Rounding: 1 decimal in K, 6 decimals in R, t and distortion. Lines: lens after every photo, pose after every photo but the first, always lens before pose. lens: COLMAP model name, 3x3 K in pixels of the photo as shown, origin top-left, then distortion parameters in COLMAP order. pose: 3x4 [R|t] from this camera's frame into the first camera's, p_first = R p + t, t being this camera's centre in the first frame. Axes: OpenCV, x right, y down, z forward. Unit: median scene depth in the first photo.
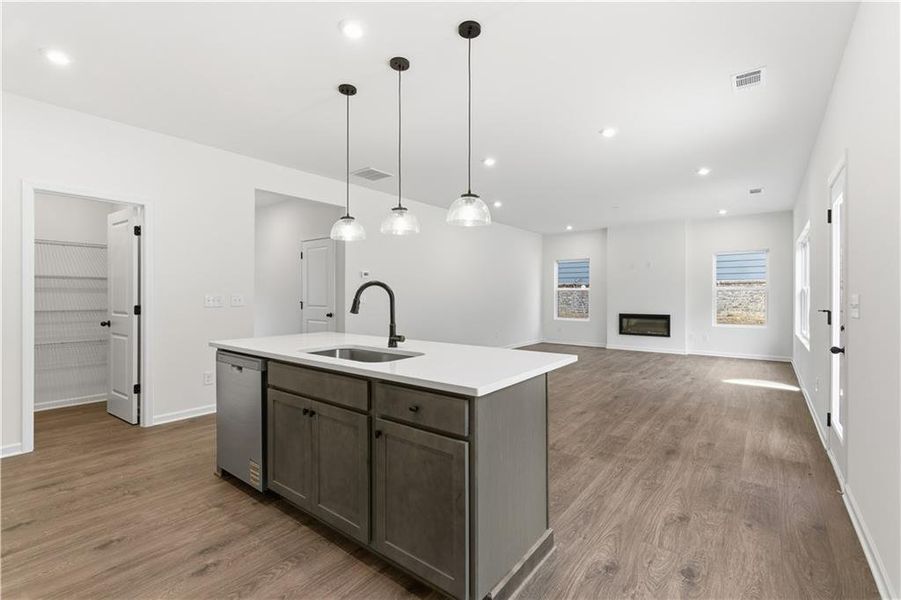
lens RADIAL K [[407.2, 0, 453.3], [0, 407.2, 296.4], [0, 0, 1]] dist [-0.000897, 0.000060]
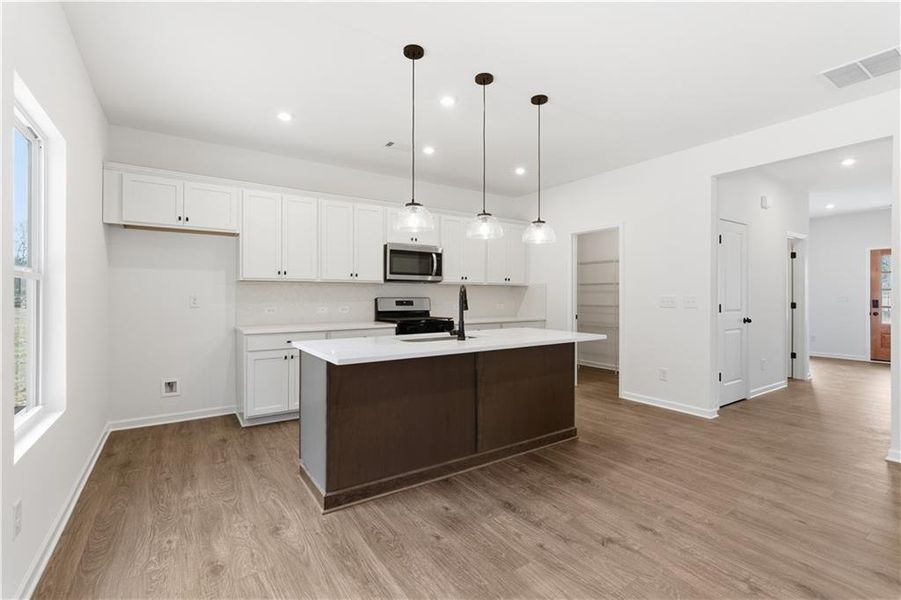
lens RADIAL K [[407.2, 0, 453.3], [0, 407.2, 296.4], [0, 0, 1]] dist [-0.000897, 0.000060]
pose [[-0.314251, 0.005731, -0.949323, 1.057009], [-0.000507, 0.999981, 0.006204, -0.011499], [0.949340, 0.002431, -0.314242, 1.466078]]
